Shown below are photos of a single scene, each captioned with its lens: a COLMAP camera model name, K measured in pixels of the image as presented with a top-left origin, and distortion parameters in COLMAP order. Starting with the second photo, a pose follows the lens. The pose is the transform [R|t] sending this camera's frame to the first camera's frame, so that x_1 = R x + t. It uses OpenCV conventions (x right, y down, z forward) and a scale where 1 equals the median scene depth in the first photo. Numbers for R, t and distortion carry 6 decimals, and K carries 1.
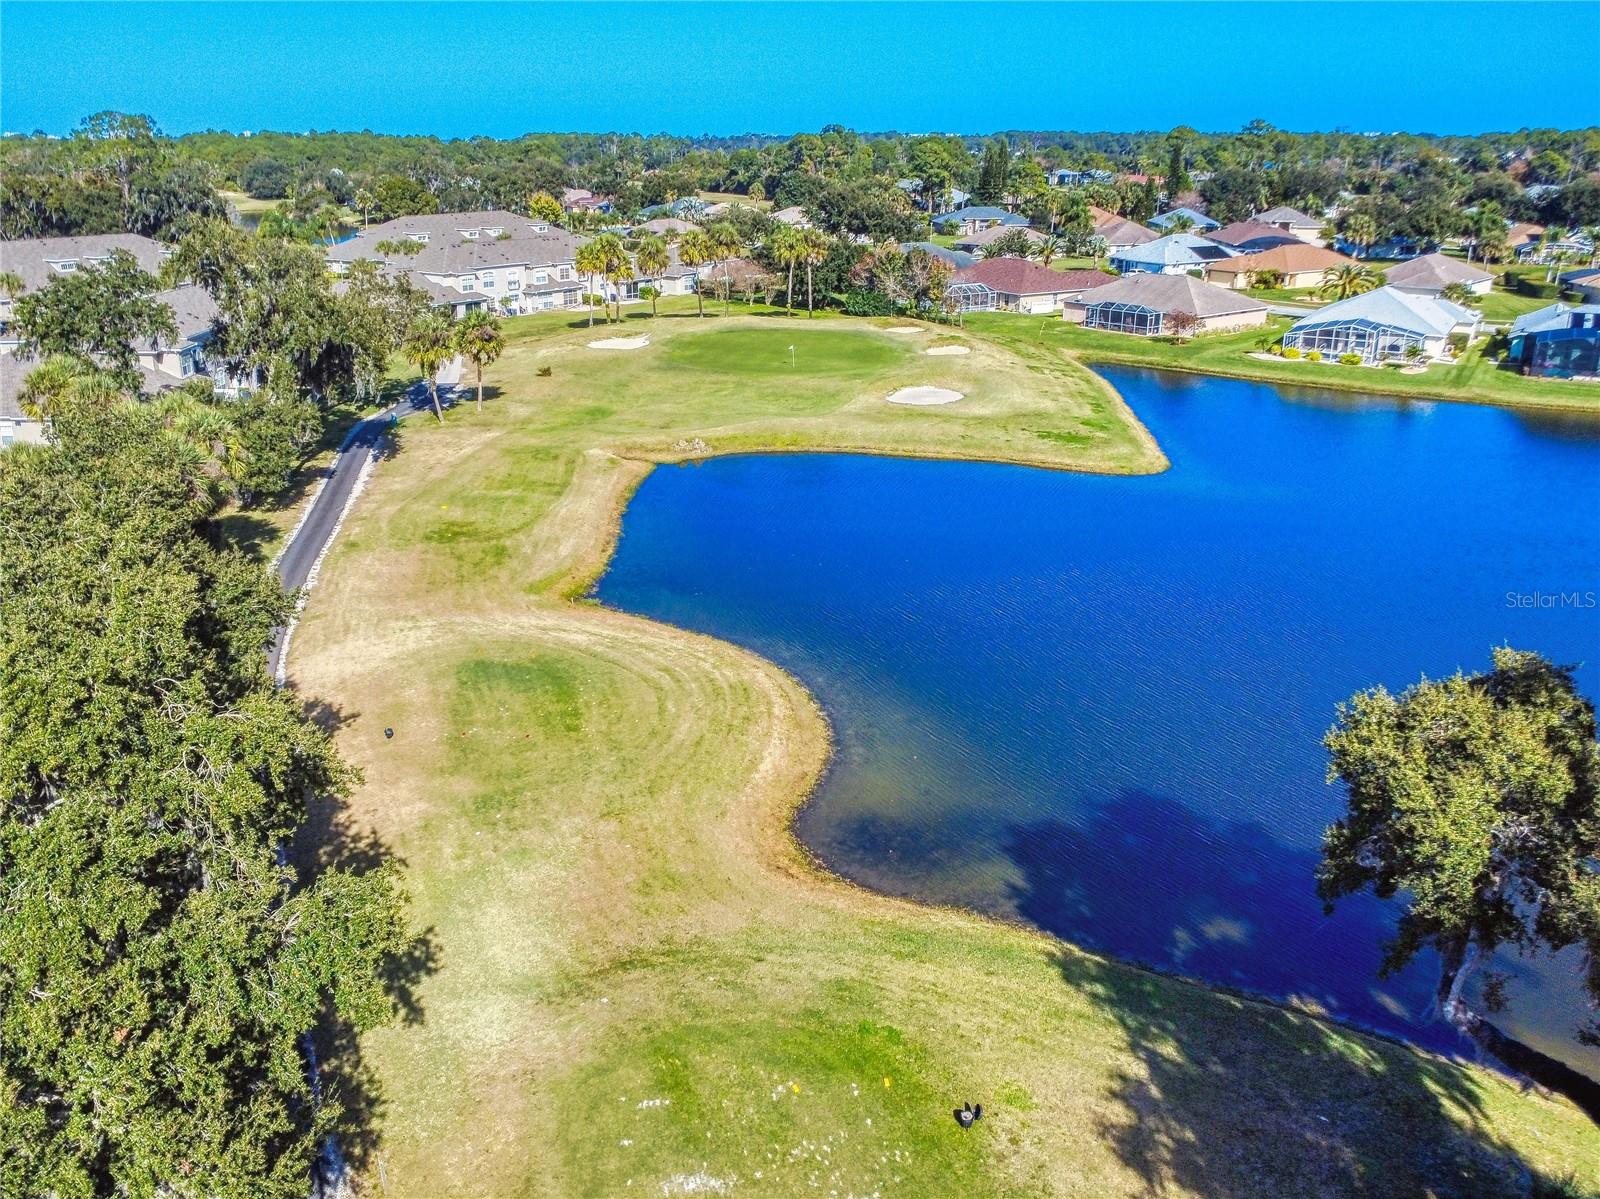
lens RADIAL K [[1327.9, 0, 739.6], [0, 1327.9, 595.4], [0, 0, 1]] dist [-0.001534, -0.006966]
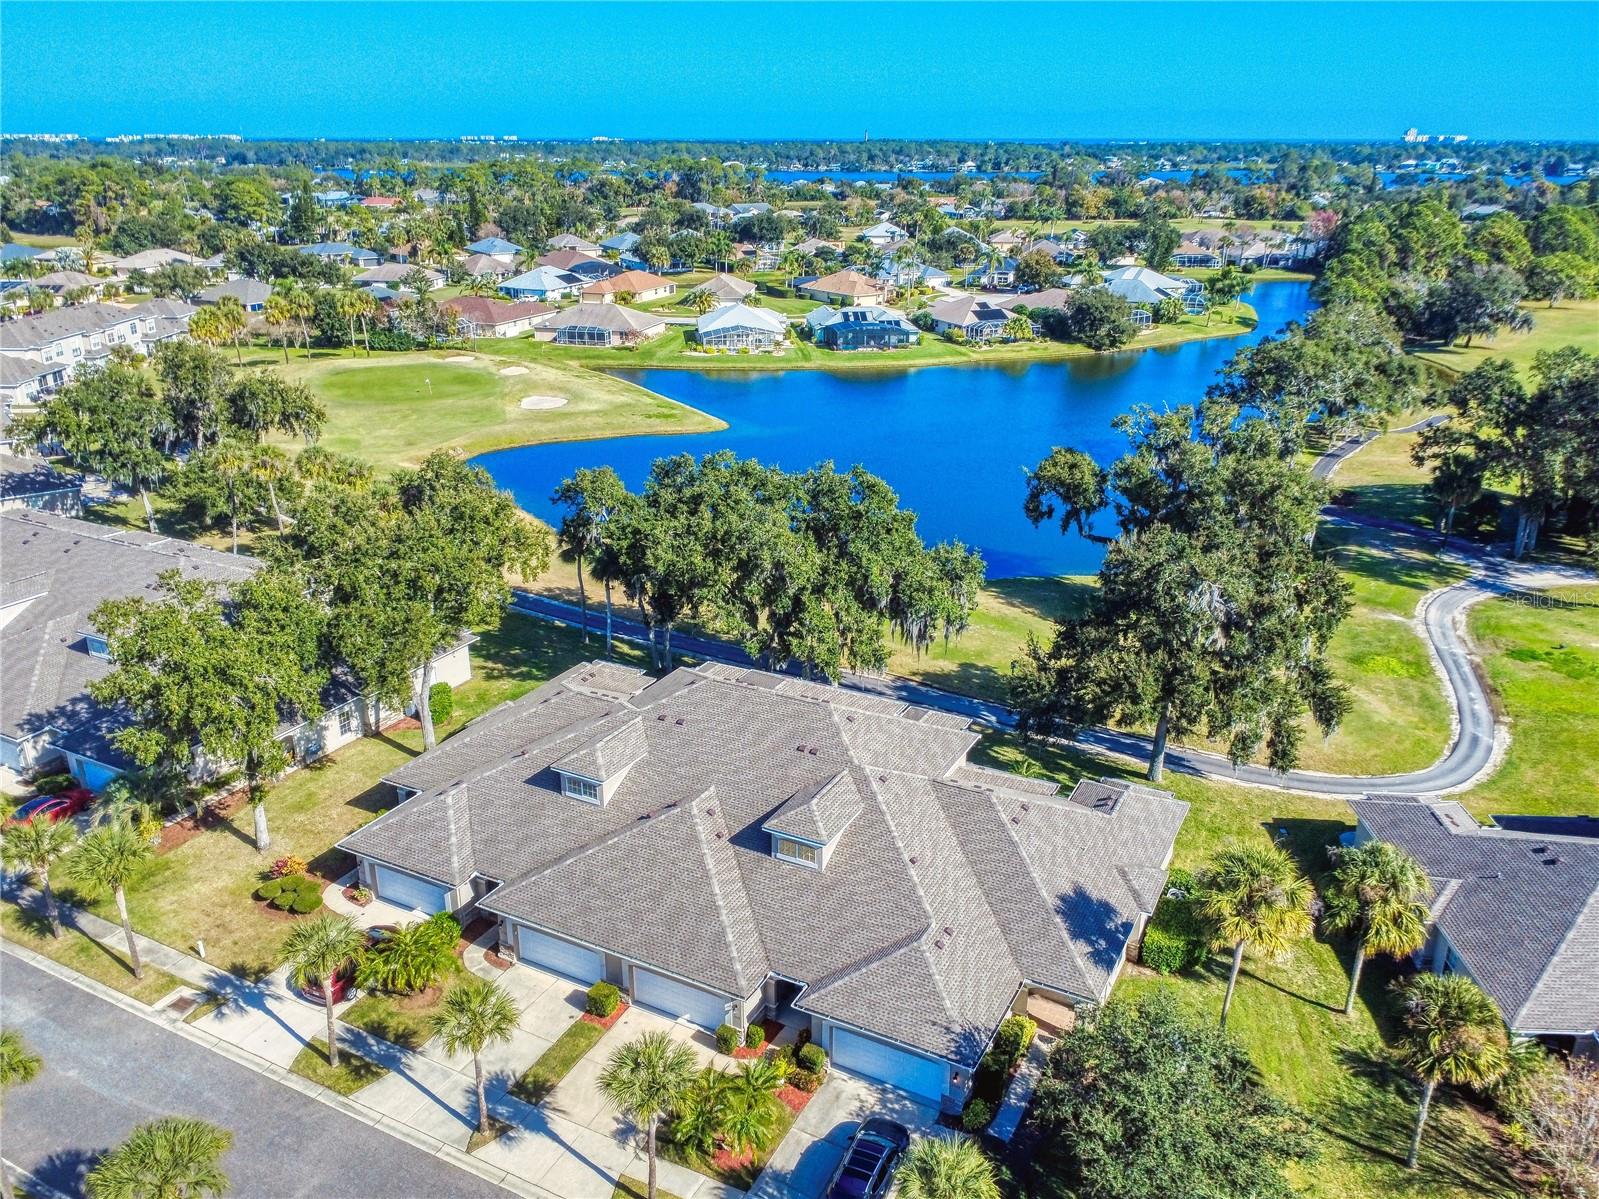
lens RADIAL K [[1231.6, 0, 804.4], [0, 1231.6, 602.0], [0, 0, 1]] dist [0.001691, -0.004298]
pose [[0.787531, -0.213133, 0.578247, -0.385976], [0.197031, 0.976123, 0.091443, 0.003007], [-0.583930, 0.041918, 0.810721, -0.248736]]
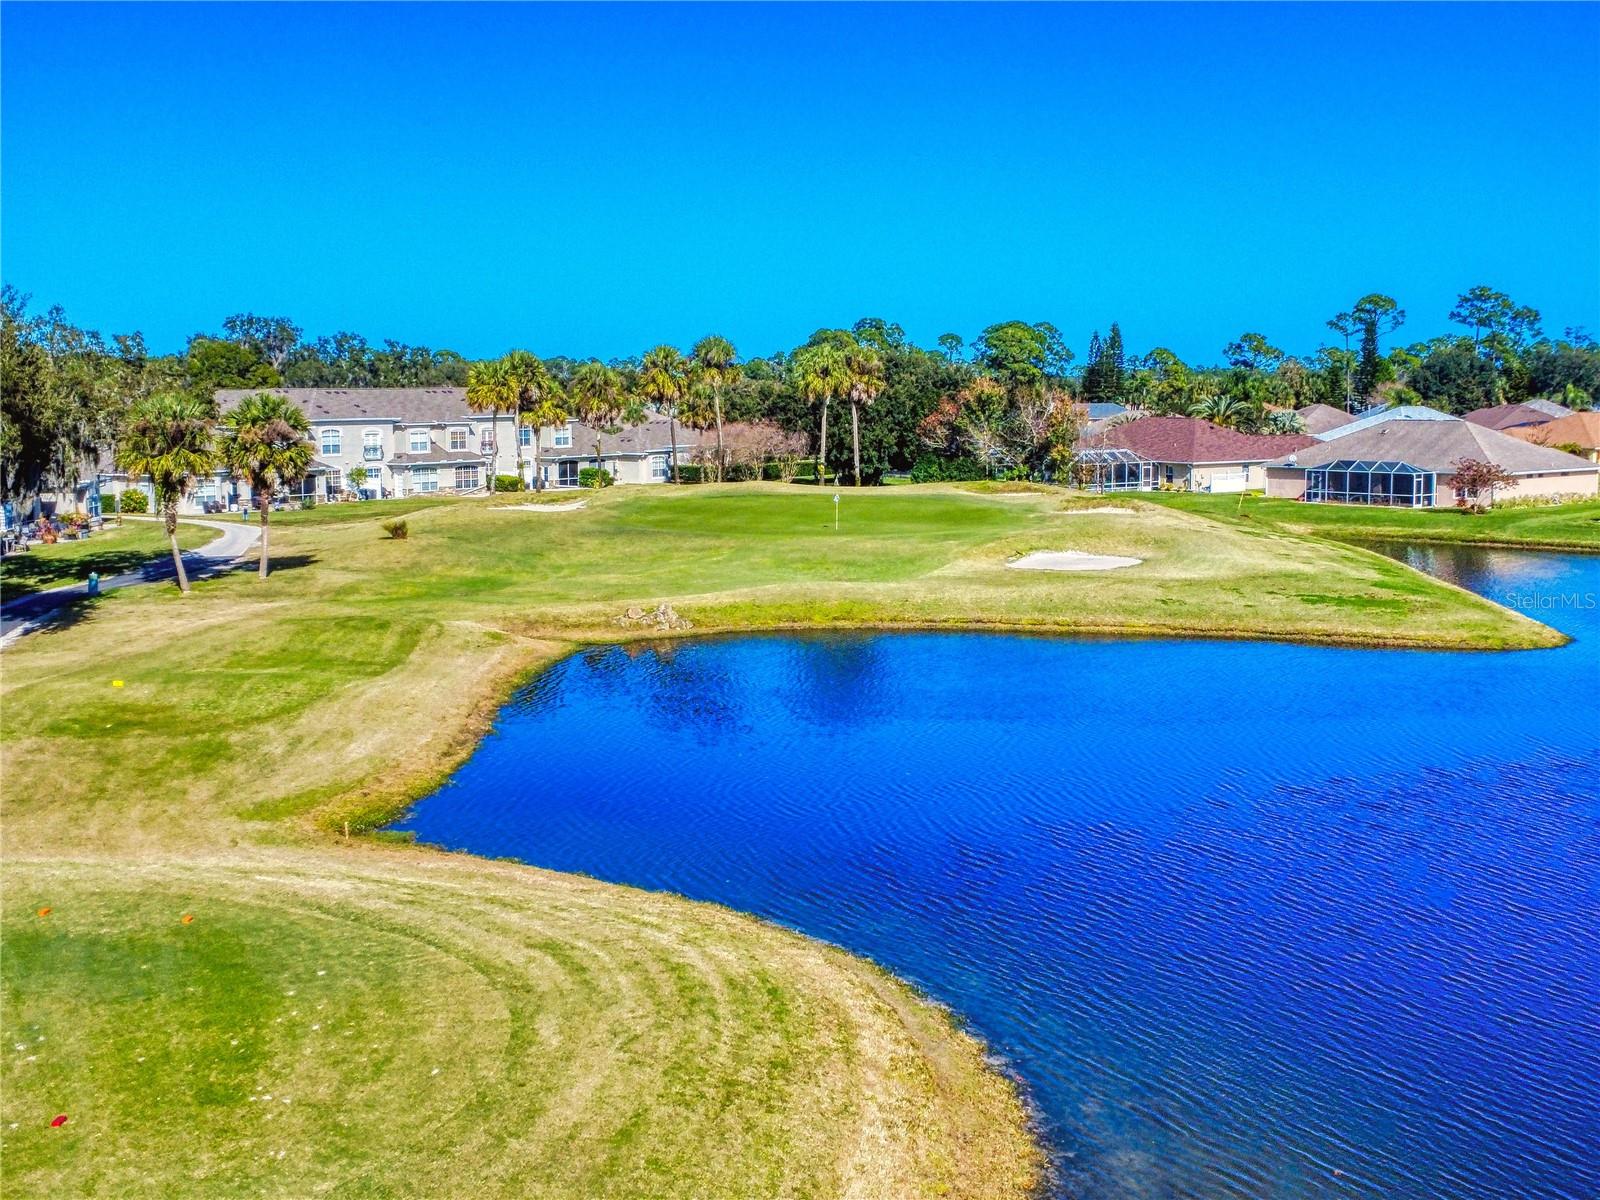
lens RADIAL K [[1873.3, 0, 800.0], [0, 1873.3, 600.0], [0, 0, 1]] dist [-0.005936, 0.048240]
pose [[0.999440, -0.004725, 0.033128, -0.001634], [0.011857, 0.975757, -0.218534, 0.028860], [-0.031292, 0.218805, 0.975267, 0.185860]]
